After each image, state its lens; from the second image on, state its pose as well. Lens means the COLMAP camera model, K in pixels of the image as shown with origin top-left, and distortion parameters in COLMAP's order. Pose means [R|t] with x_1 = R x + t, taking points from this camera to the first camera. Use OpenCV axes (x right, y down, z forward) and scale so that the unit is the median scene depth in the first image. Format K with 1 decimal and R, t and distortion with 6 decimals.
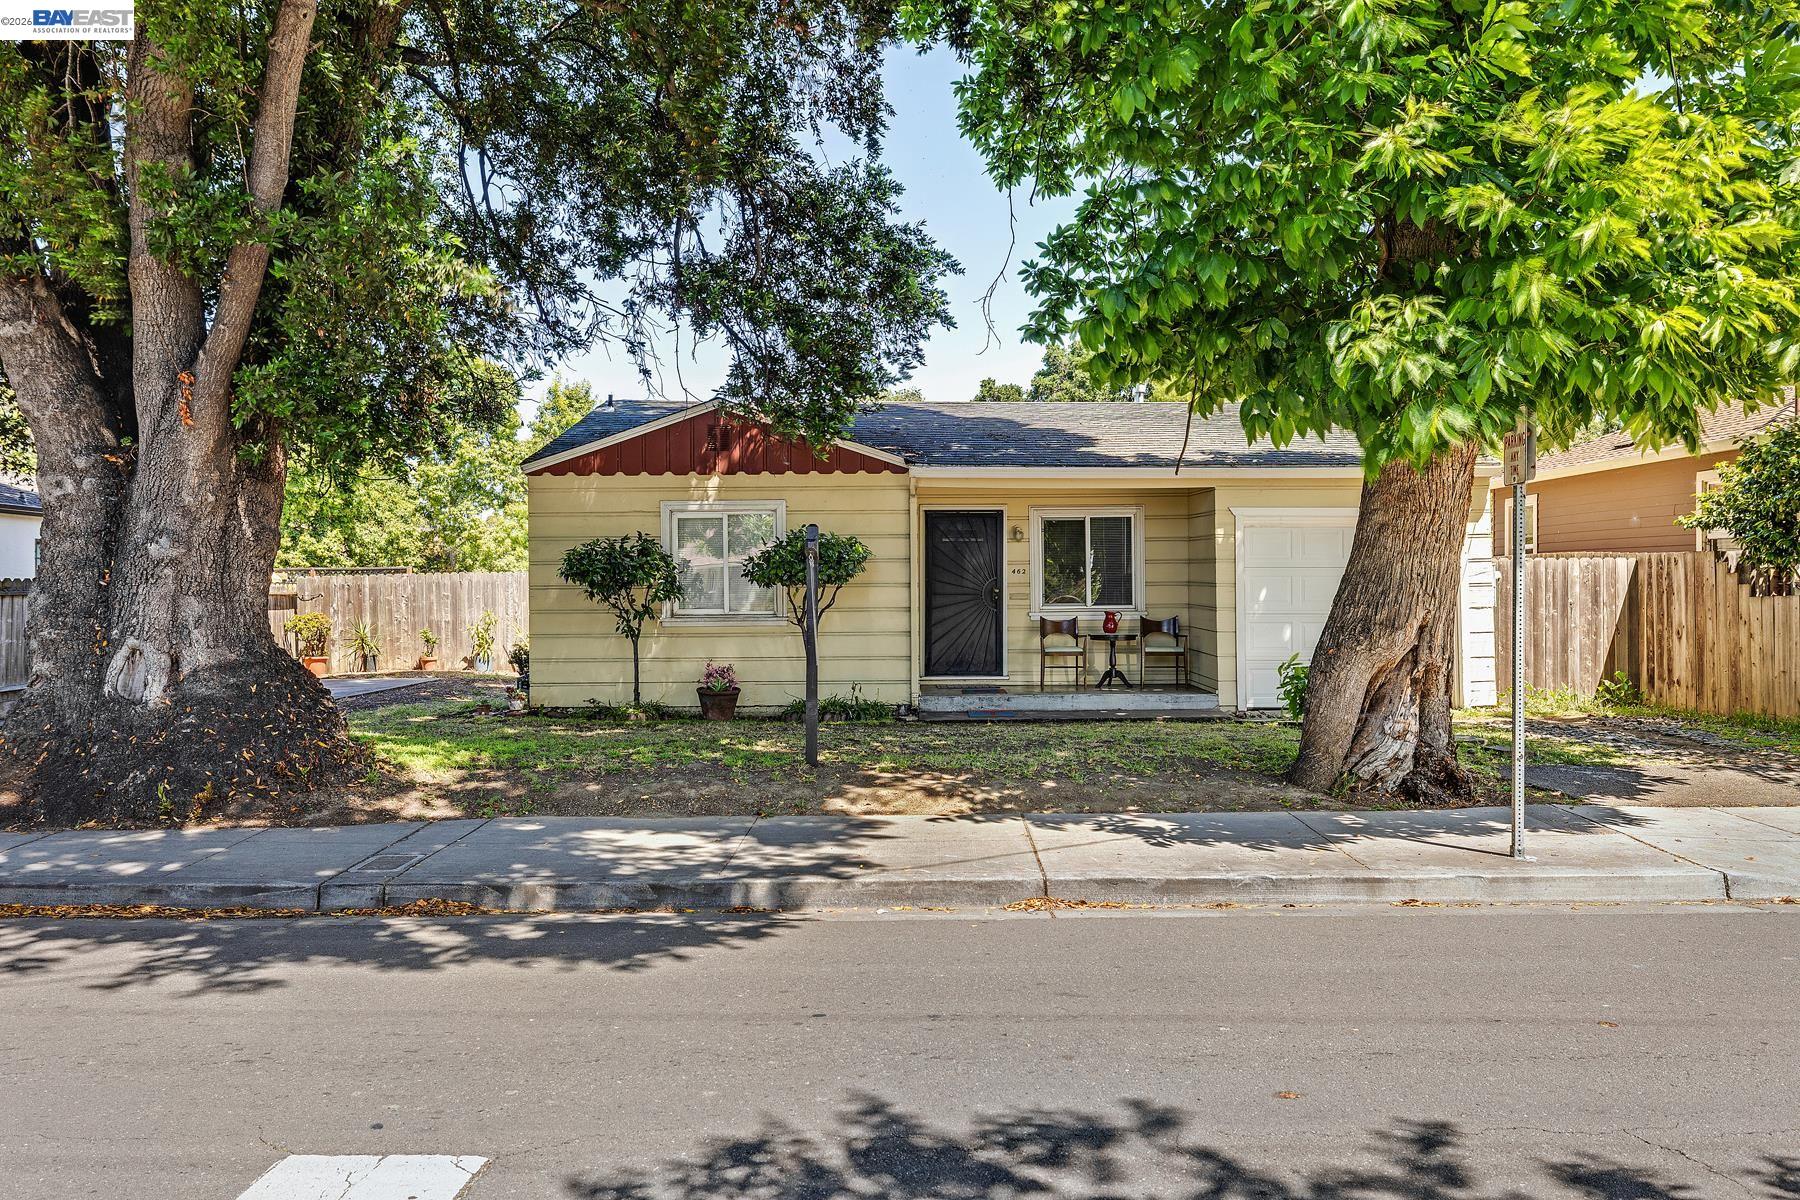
lens RADIAL K [[1384.6, 0, 902.3], [0, 1384.6, 597.9], [0, 0, 1]] dist [0.007865, 0.007875]
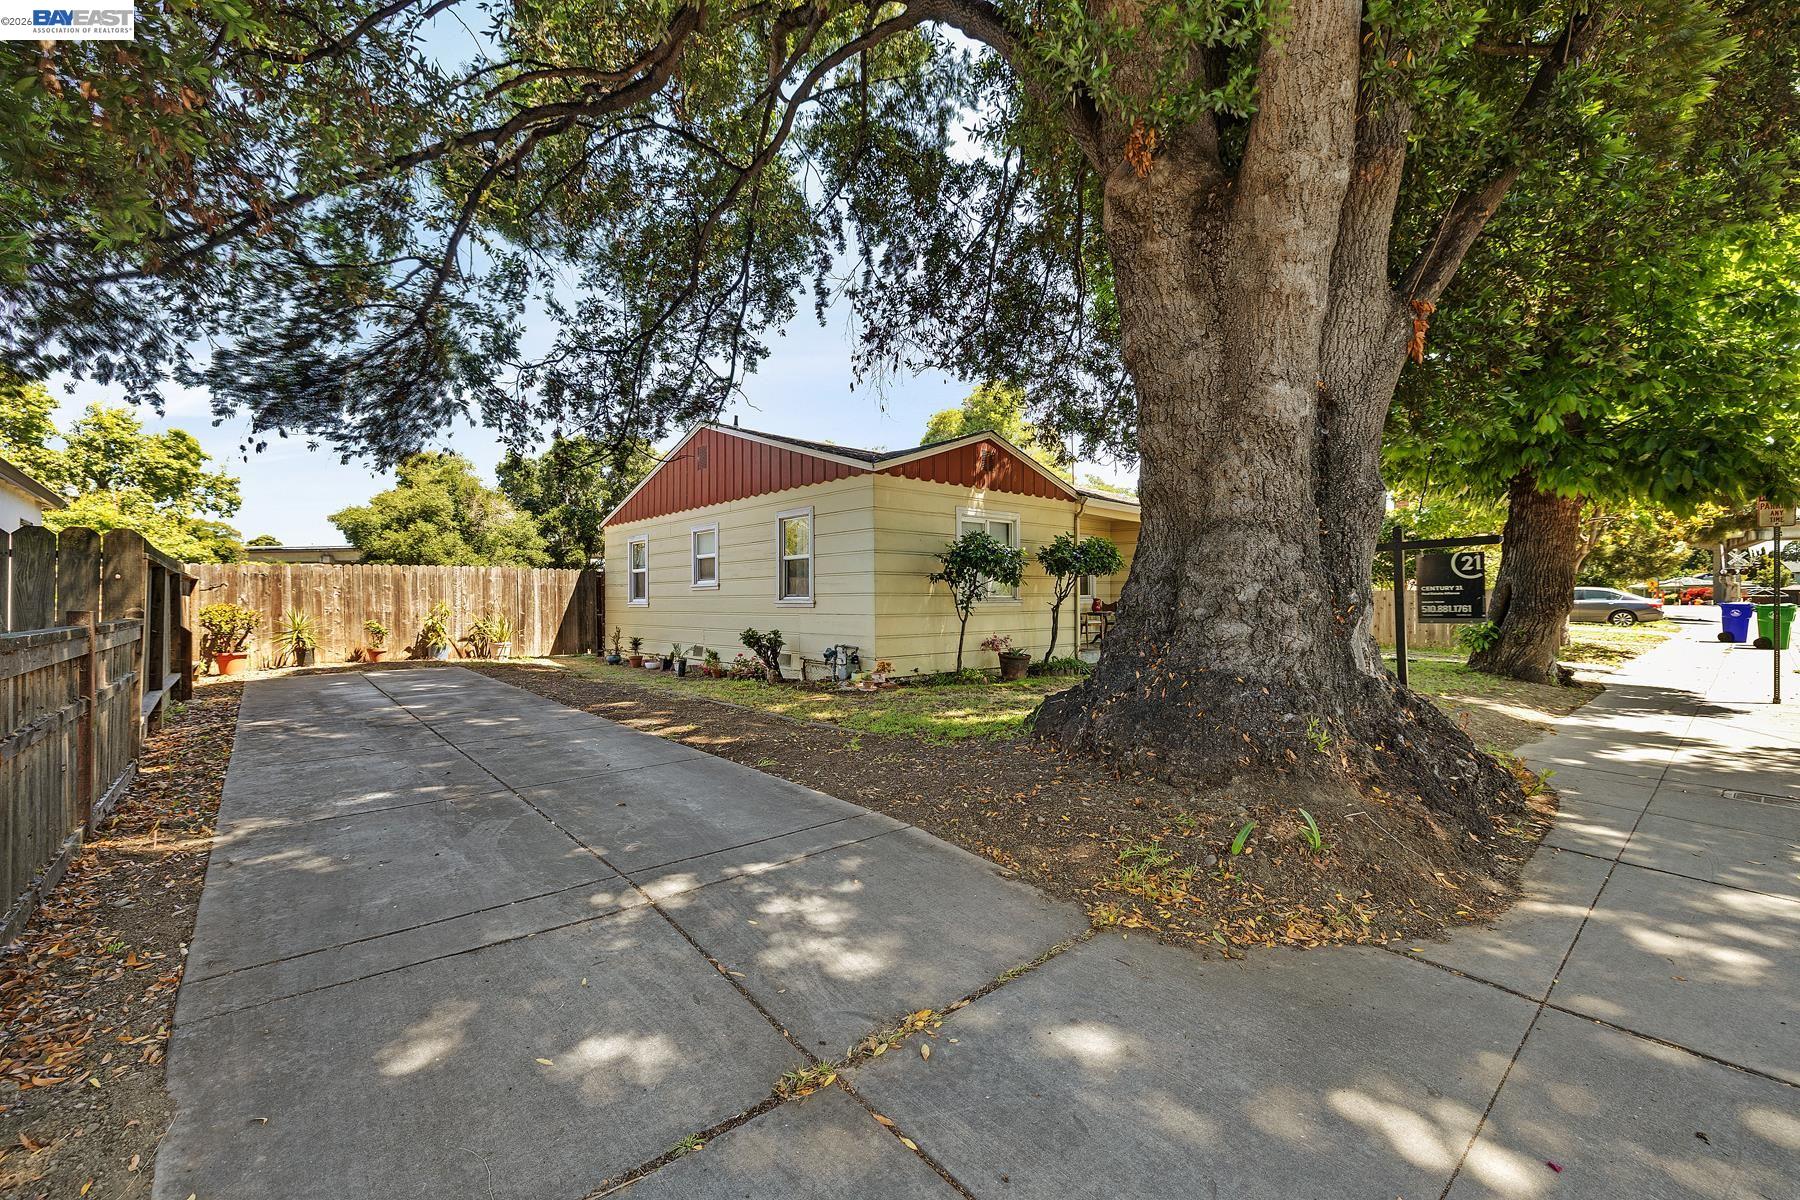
lens RADIAL K [[747.8, 0, 901.9], [0, 747.8, 609.6], [0, 0, 1]] dist [-0.003356, 0.000700]
pose [[0.733207, -0.005145, 0.679987, -0.617056], [0.001560, 0.999981, 0.005884, 0.017522], [-0.680004, -0.003254, 0.733201, 0.500107]]
